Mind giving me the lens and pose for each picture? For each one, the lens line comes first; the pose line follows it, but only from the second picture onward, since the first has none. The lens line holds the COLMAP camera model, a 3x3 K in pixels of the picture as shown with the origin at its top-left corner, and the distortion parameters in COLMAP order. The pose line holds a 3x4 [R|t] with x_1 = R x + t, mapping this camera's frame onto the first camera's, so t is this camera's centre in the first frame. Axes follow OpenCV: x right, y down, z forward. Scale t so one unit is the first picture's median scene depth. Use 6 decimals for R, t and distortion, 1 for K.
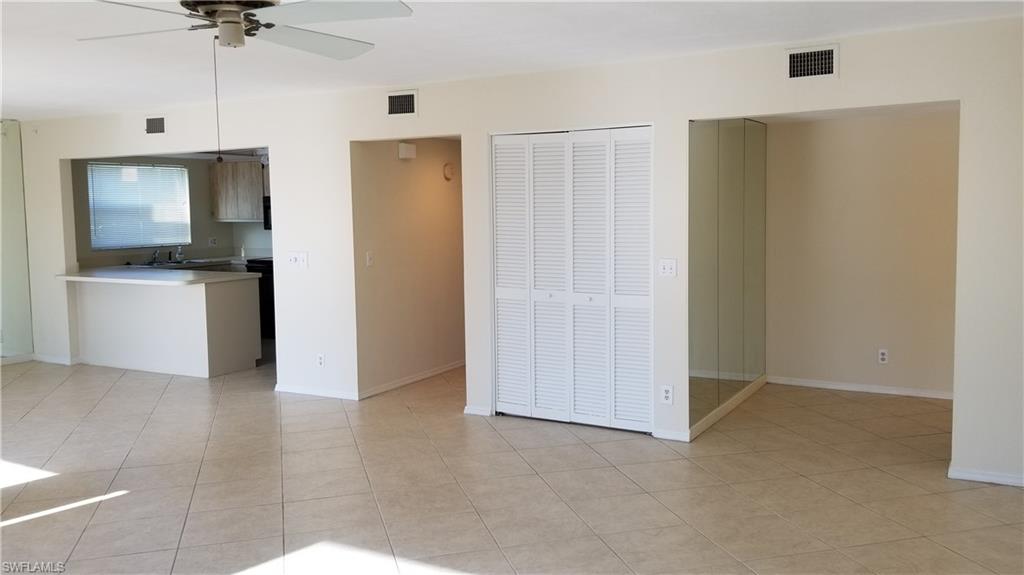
lens RADIAL K [[879.1, 0, 511.4], [0, 879.1, 274.2], [0, 0, 1]] dist [0.085550, -0.010296]
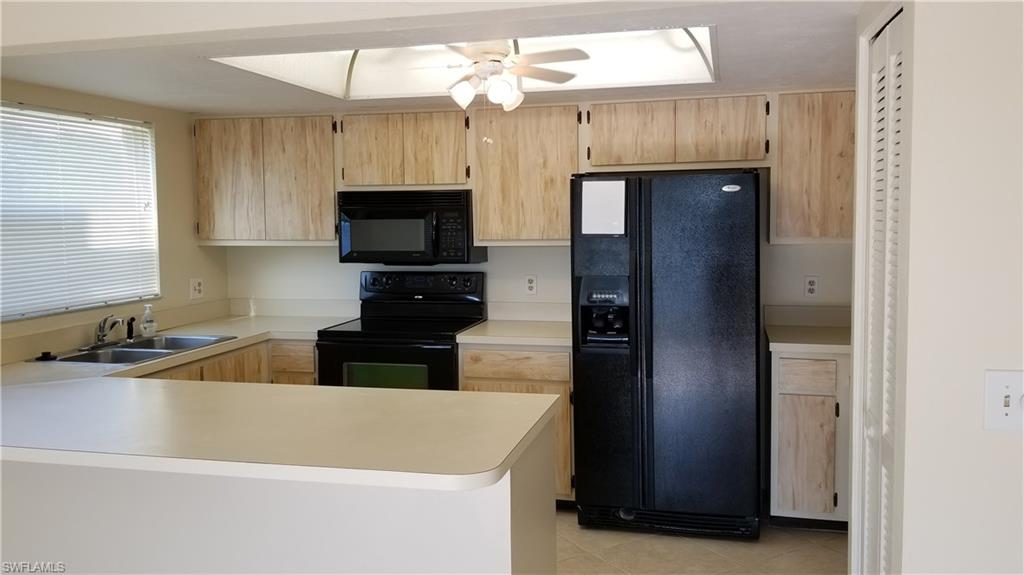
lens RADIAL K [[879.1, 0, 511.4], [0, 879.1, 274.2], [0, 0, 1]] dist [0.085550, -0.010296]
pose [[0.961599, -0.017366, 0.273908, -0.314715], [0.019990, 0.999777, -0.006791, -0.038698], [-0.273729, 0.012006, 0.961732, 0.519922]]
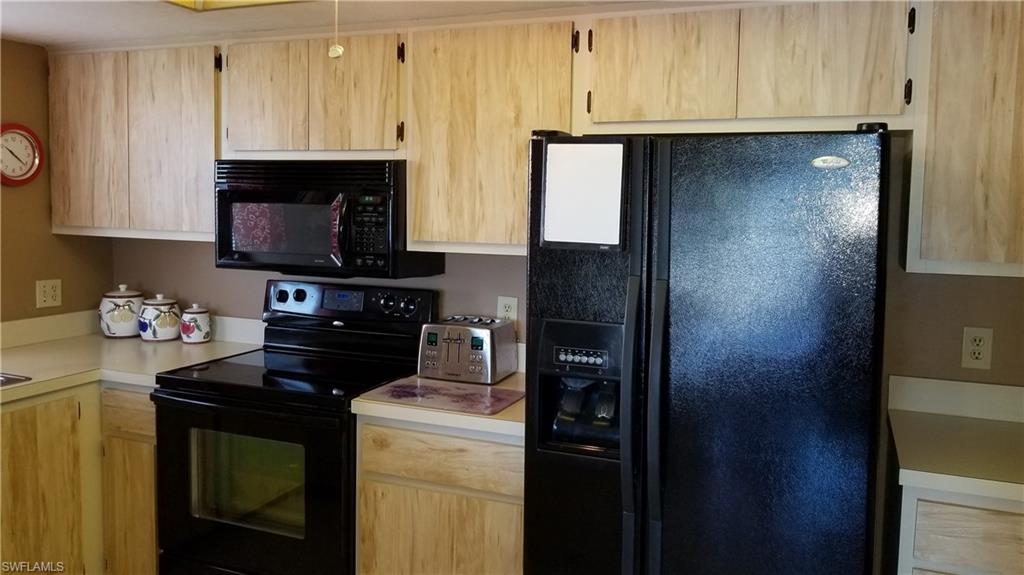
lens RADIAL K [[834.6, 0, 514.5], [0, 834.6, 251.0], [0, 0, 1]] dist [-0.005136, -0.013621]
pose [[0.990447, 0.023767, 0.135828, -0.212649], [-0.021729, 0.999628, -0.016468, -0.052699], [-0.136169, 0.013360, 0.990596, 0.688435]]
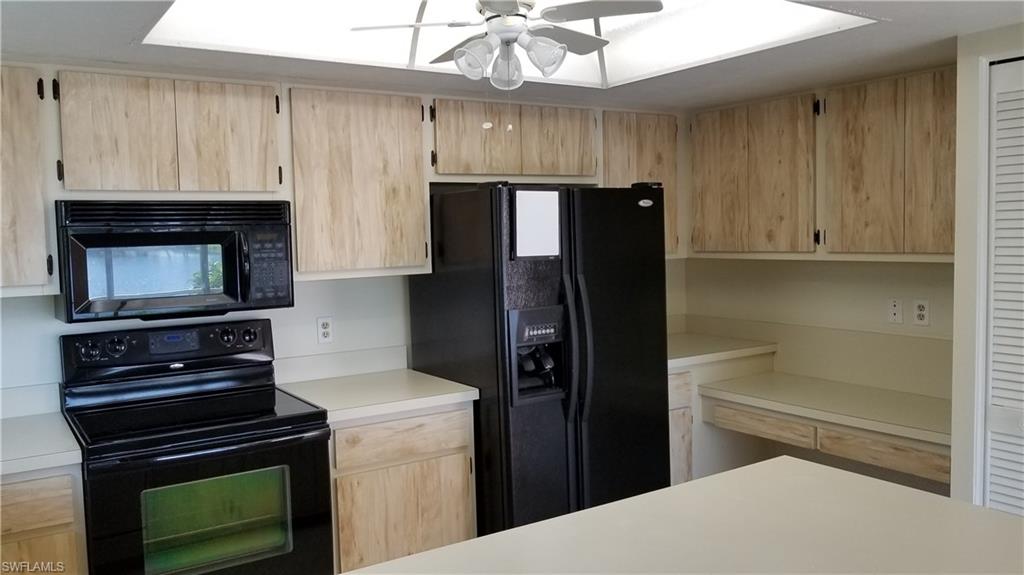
lens RADIAL K [[818.0, 0, 512.0], [0, 818.0, 287.5], [0, 0, 1]] dist [-0.004406, -0.005944]
pose [[0.435743, -0.060006, 0.898069, -0.436252], [0.087460, 0.995876, 0.024106, -0.054525], [-0.895812, 0.068041, 0.439194, 0.757019]]
